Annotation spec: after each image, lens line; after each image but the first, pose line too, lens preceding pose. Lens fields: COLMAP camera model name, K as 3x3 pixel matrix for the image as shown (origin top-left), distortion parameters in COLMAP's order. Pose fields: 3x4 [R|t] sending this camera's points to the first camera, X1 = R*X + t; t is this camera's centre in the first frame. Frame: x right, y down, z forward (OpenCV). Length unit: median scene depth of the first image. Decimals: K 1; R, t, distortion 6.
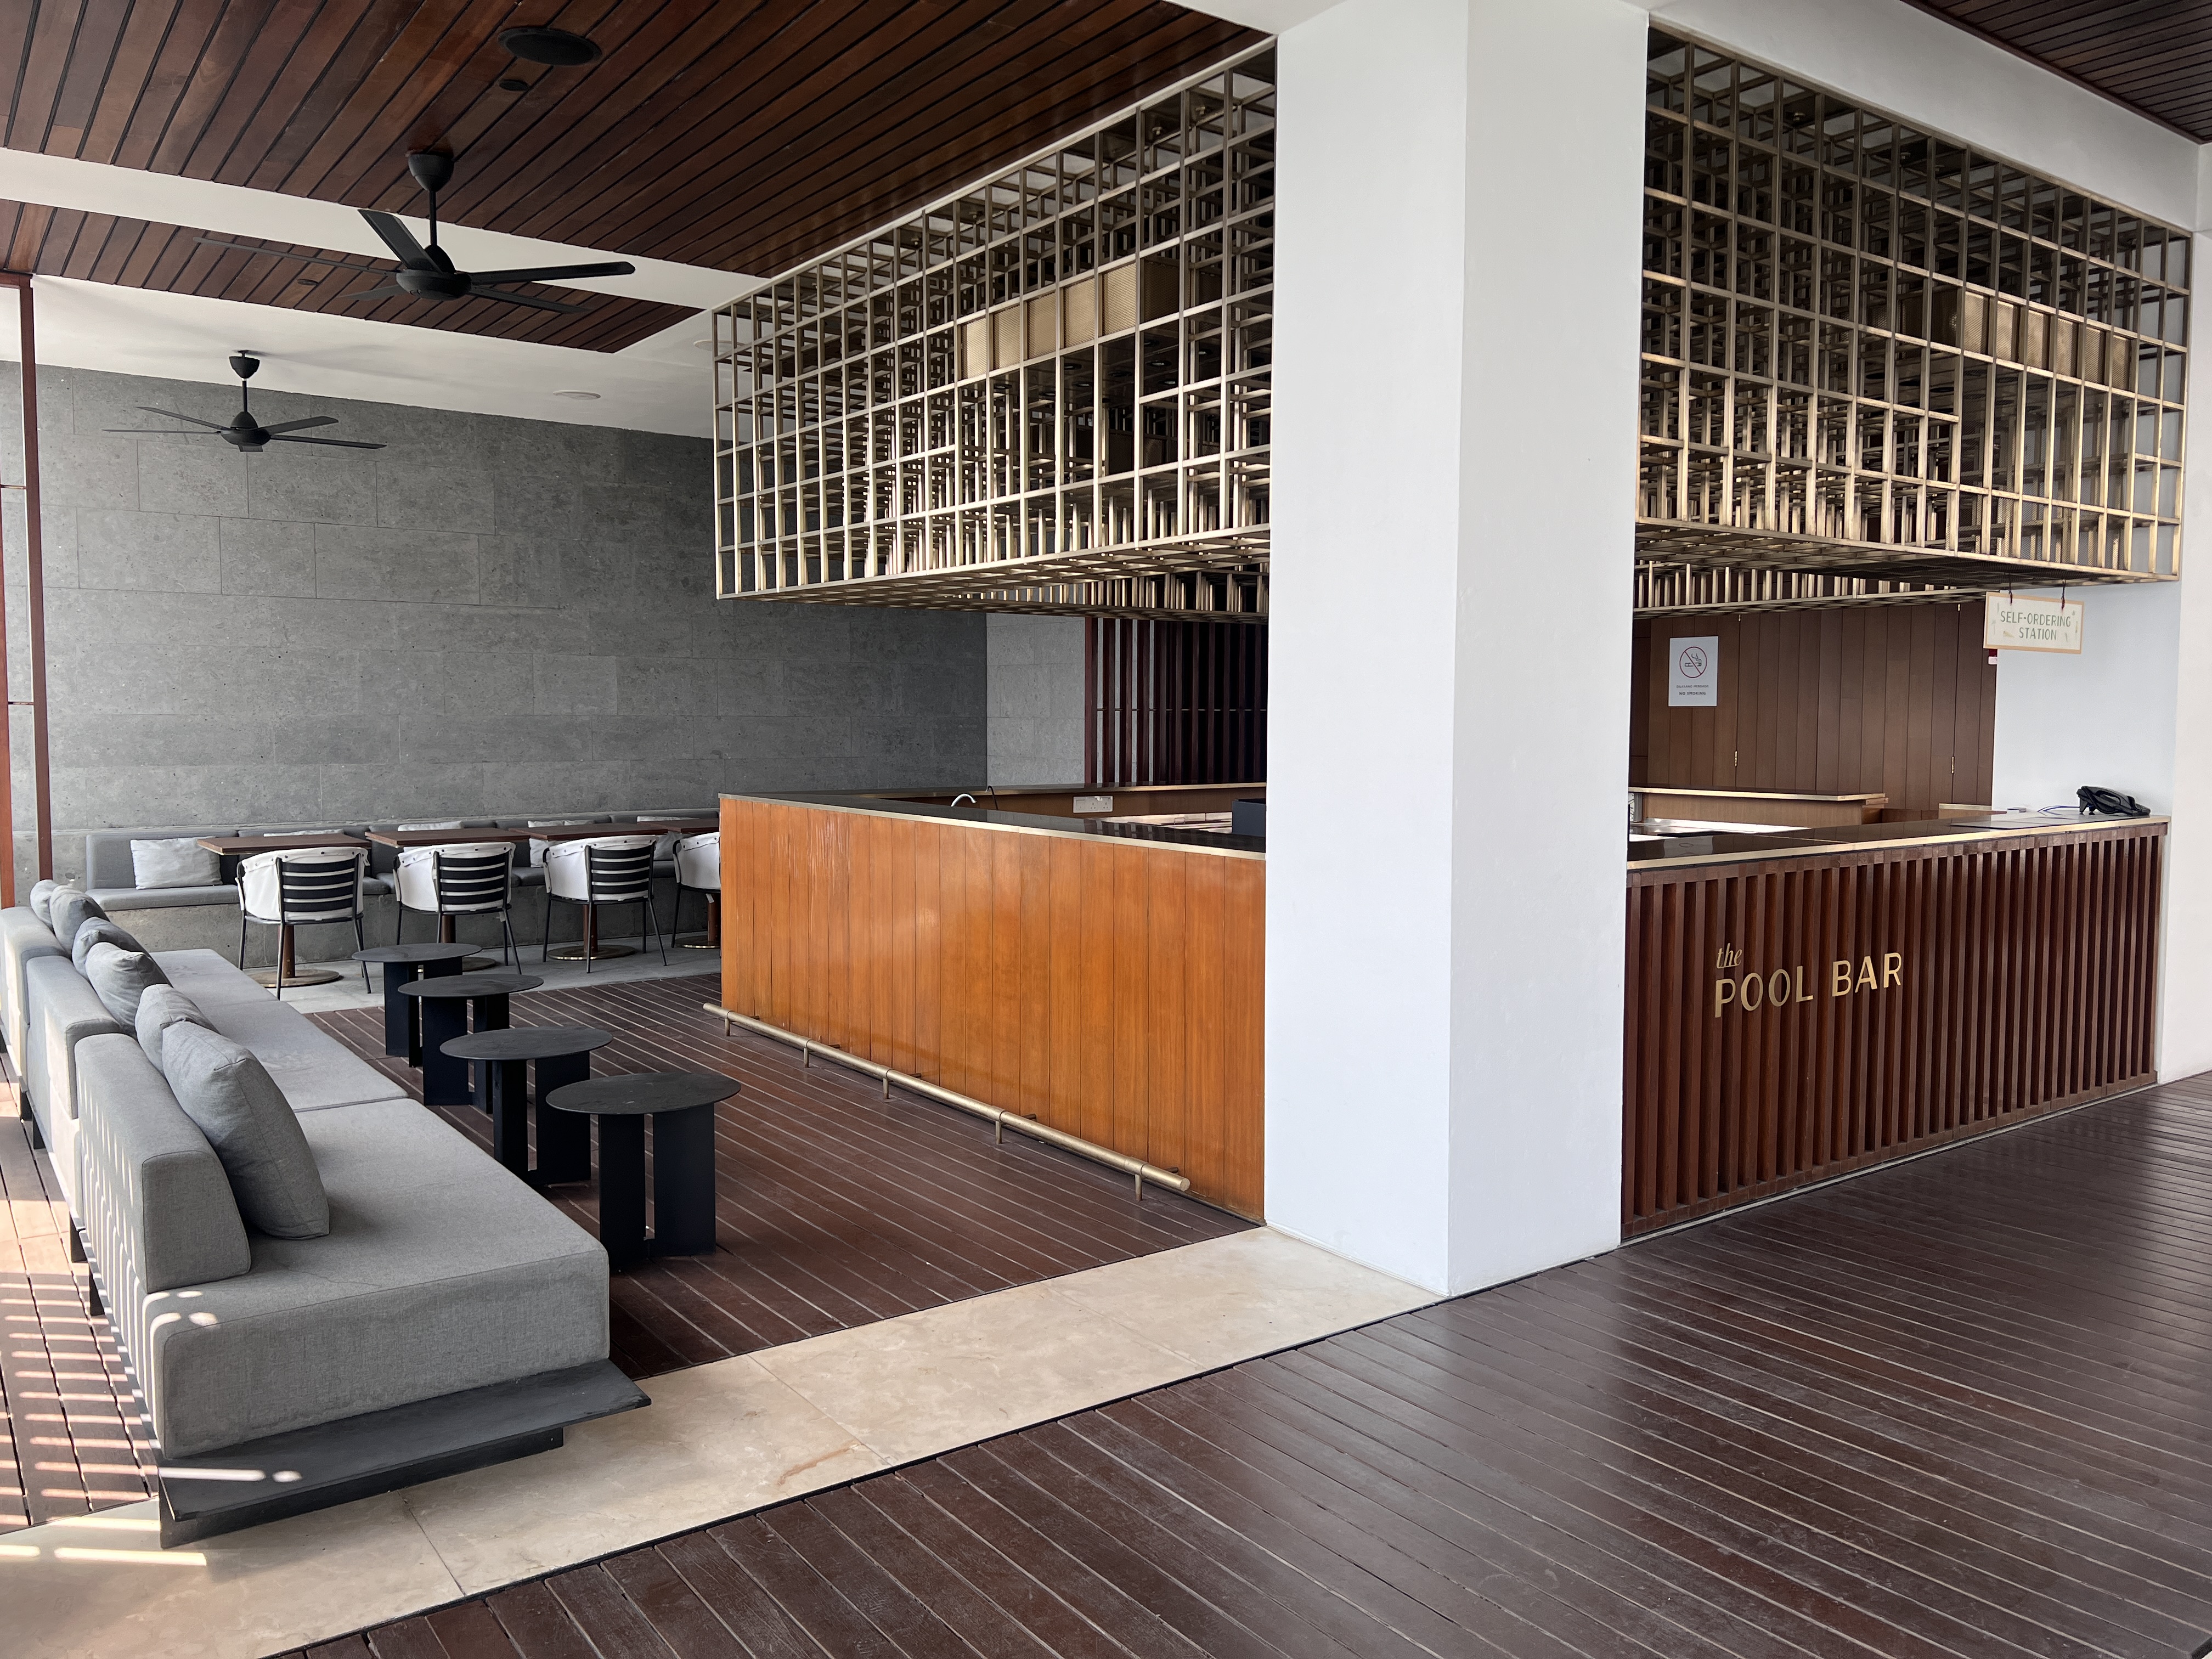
lens RADIAL K [[1642.1, 0, 1106.0], [0, 1642.1, 829.5], [0, 0, 1]] dist [0.019429, -0.007607]
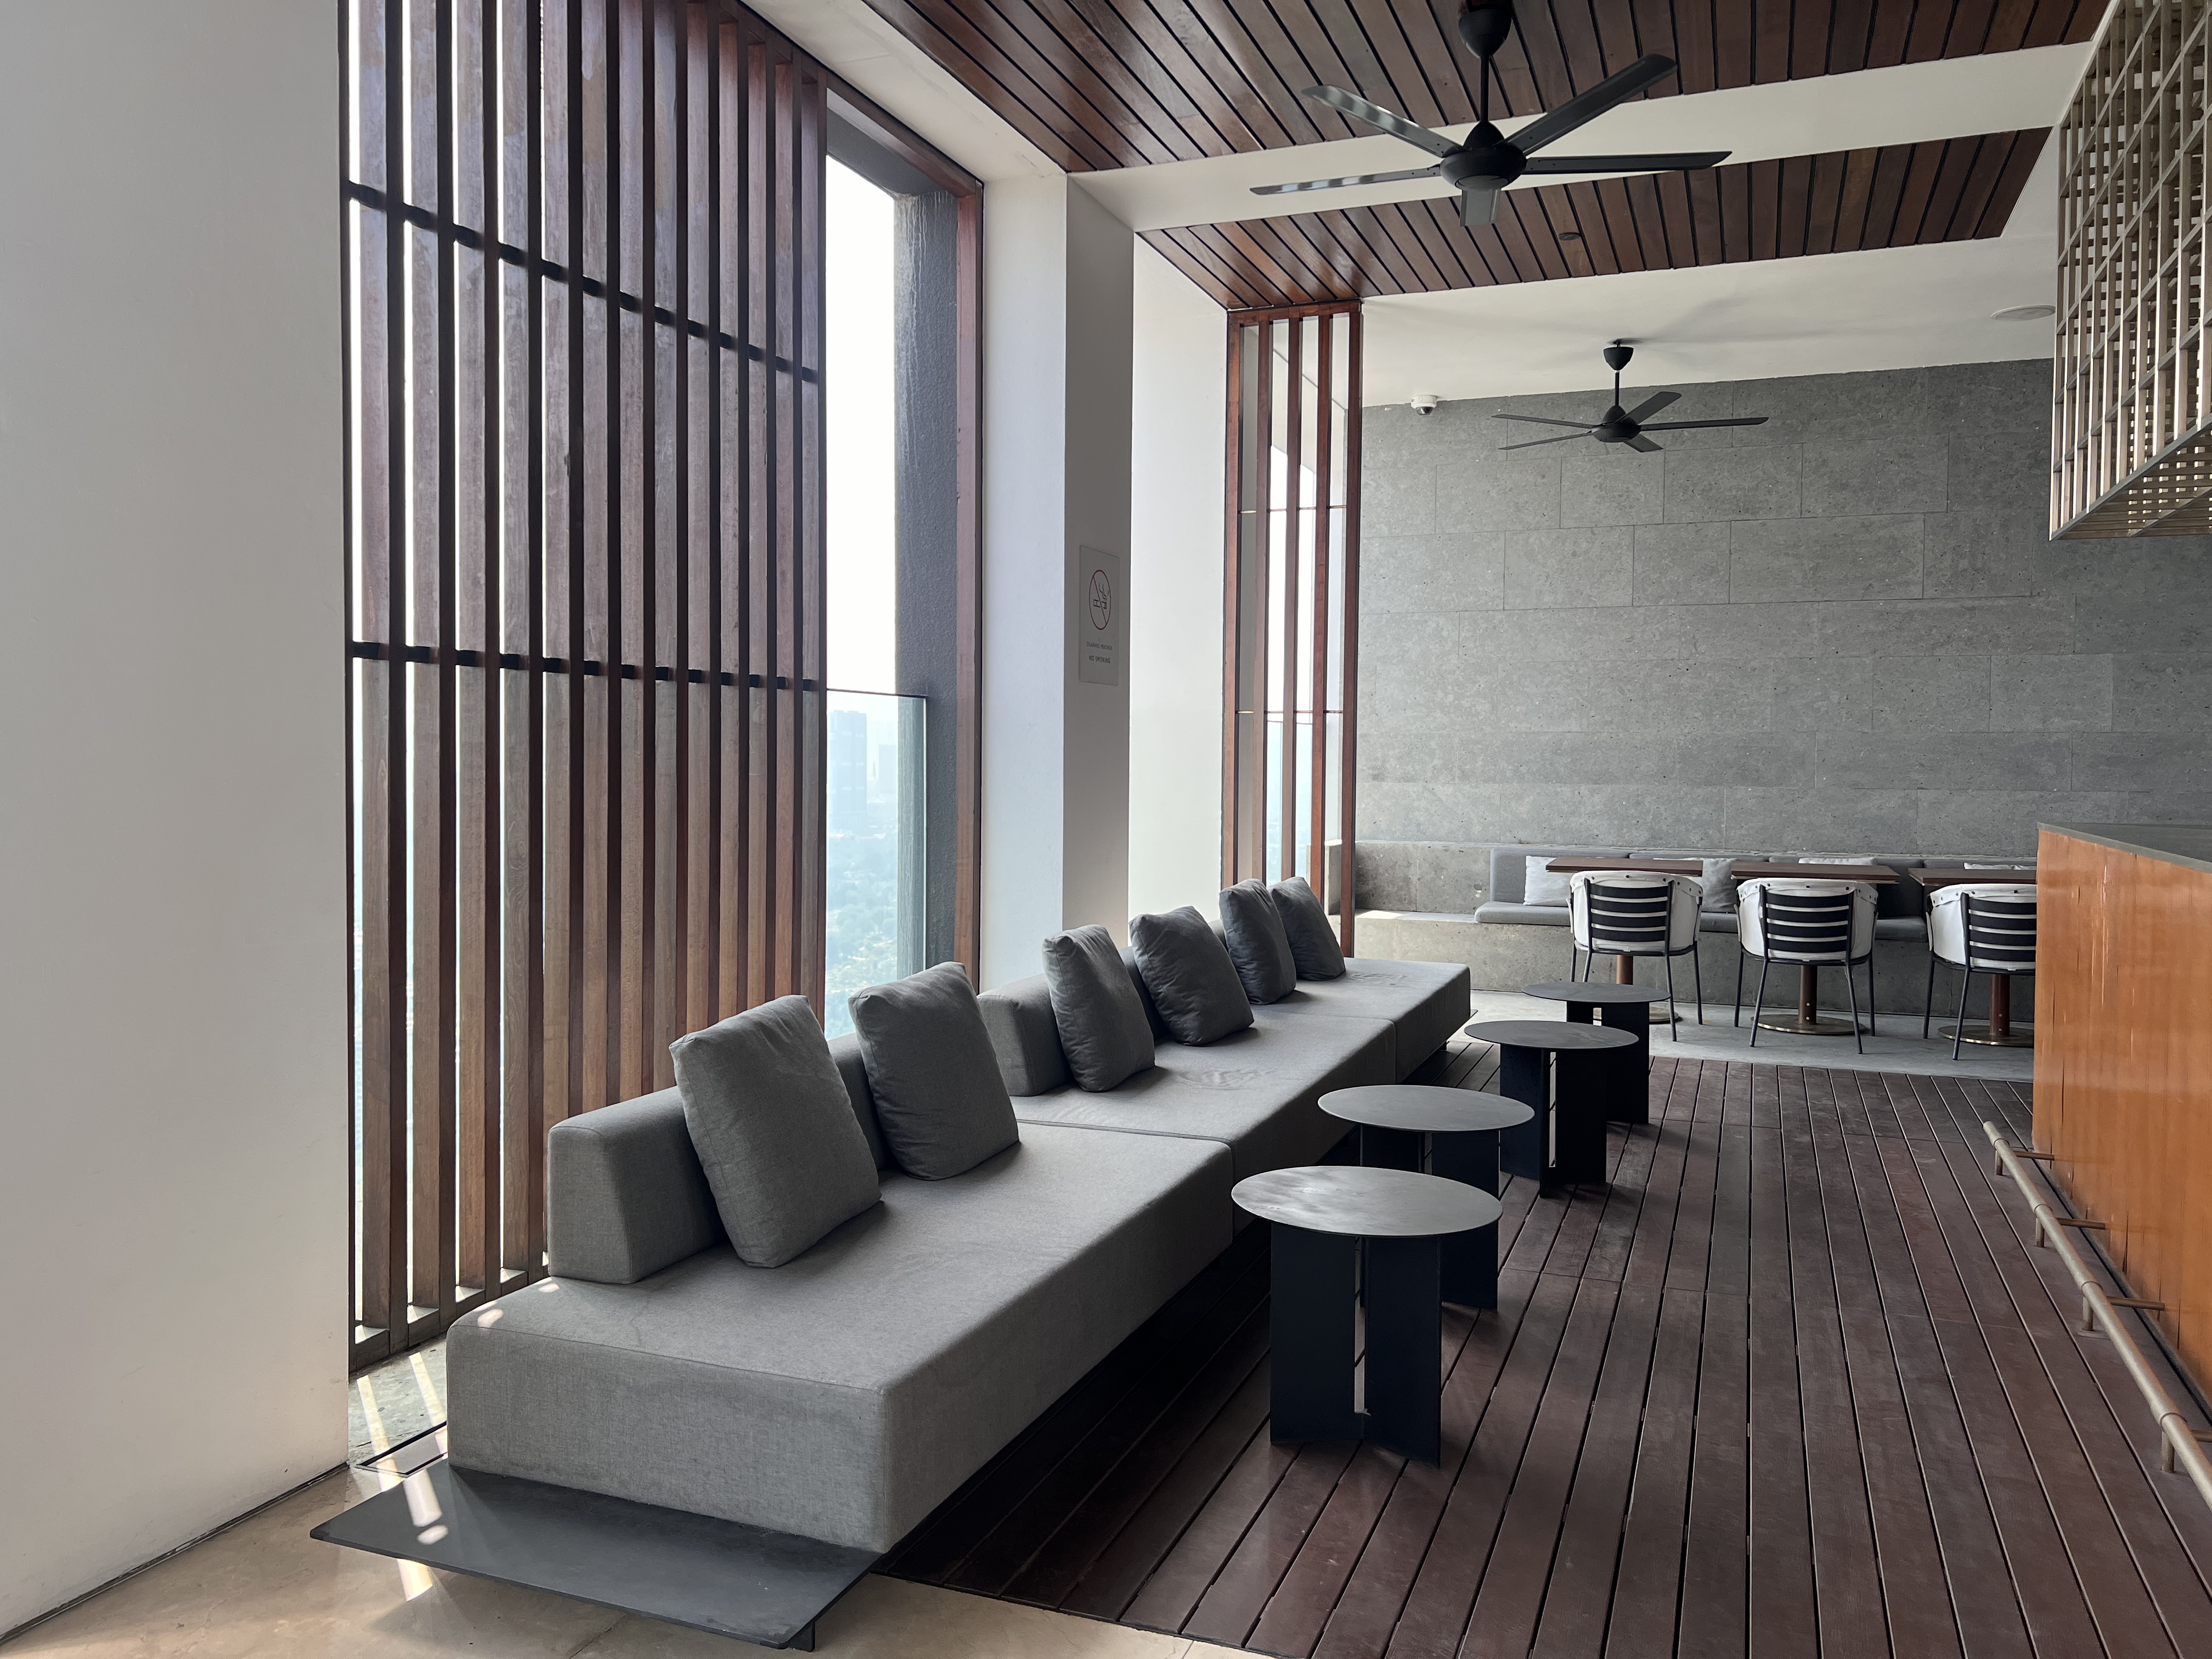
lens RADIAL K [[1642.1, 0, 1106.0], [0, 1642.1, 829.5], [0, 0, 1]] dist [0.019429, -0.007607]
pose [[0.541188, 0.037913, -0.840046, 0.103158], [-0.065035, 0.997878, 0.003138, 0.003550], [0.838383, 0.052934, 0.542505, 0.225632]]
